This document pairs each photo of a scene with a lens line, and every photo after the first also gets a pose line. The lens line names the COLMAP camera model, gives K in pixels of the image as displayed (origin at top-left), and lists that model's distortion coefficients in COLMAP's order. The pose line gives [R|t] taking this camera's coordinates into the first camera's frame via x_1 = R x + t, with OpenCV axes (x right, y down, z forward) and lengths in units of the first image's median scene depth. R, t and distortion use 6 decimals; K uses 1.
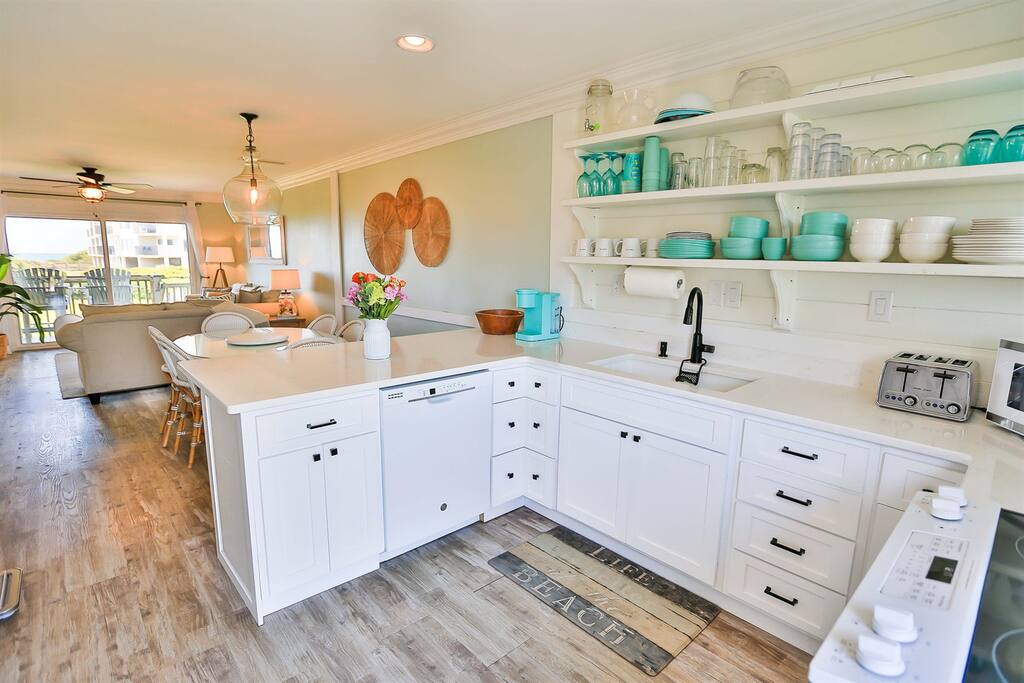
lens RADIAL K [[515.1, 0, 512.0], [0, 515.1, 341.5], [0, 0, 1]] dist [-0.001061, -0.000138]
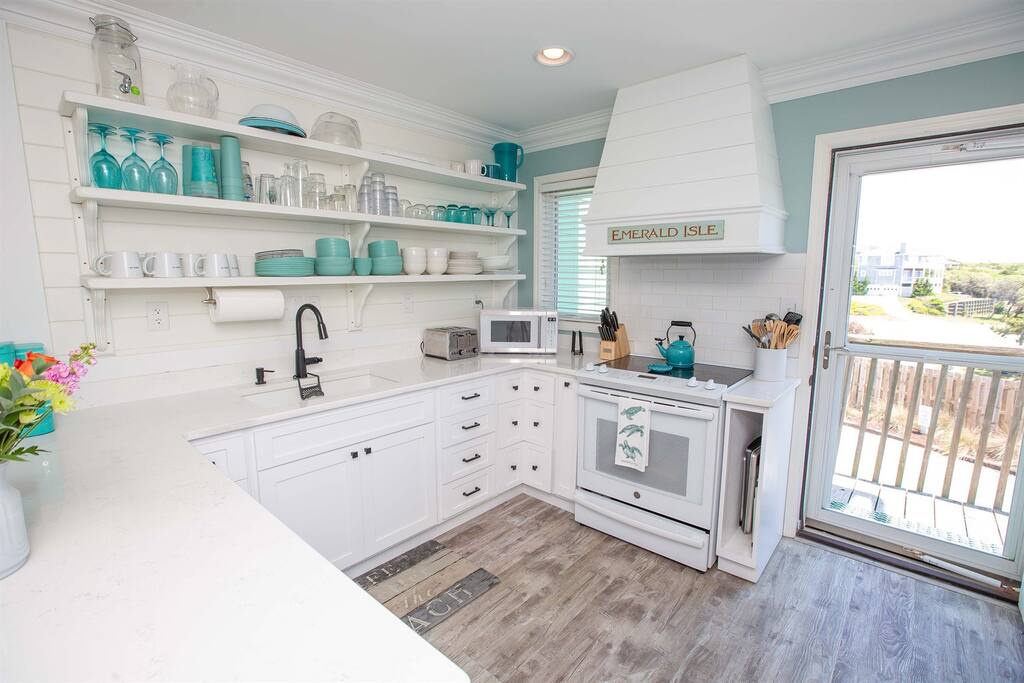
lens RADIAL K [[476.0, 0, 512.0], [0, 476.0, 341.5], [0, 0, 1]] dist [-0.001086, -0.000035]
pose [[-0.079798, -0.161330, 0.983669, -0.652288], [0.165523, 0.970971, 0.172675, -0.135037], [-0.982972, 0.176599, -0.050778, 0.691367]]
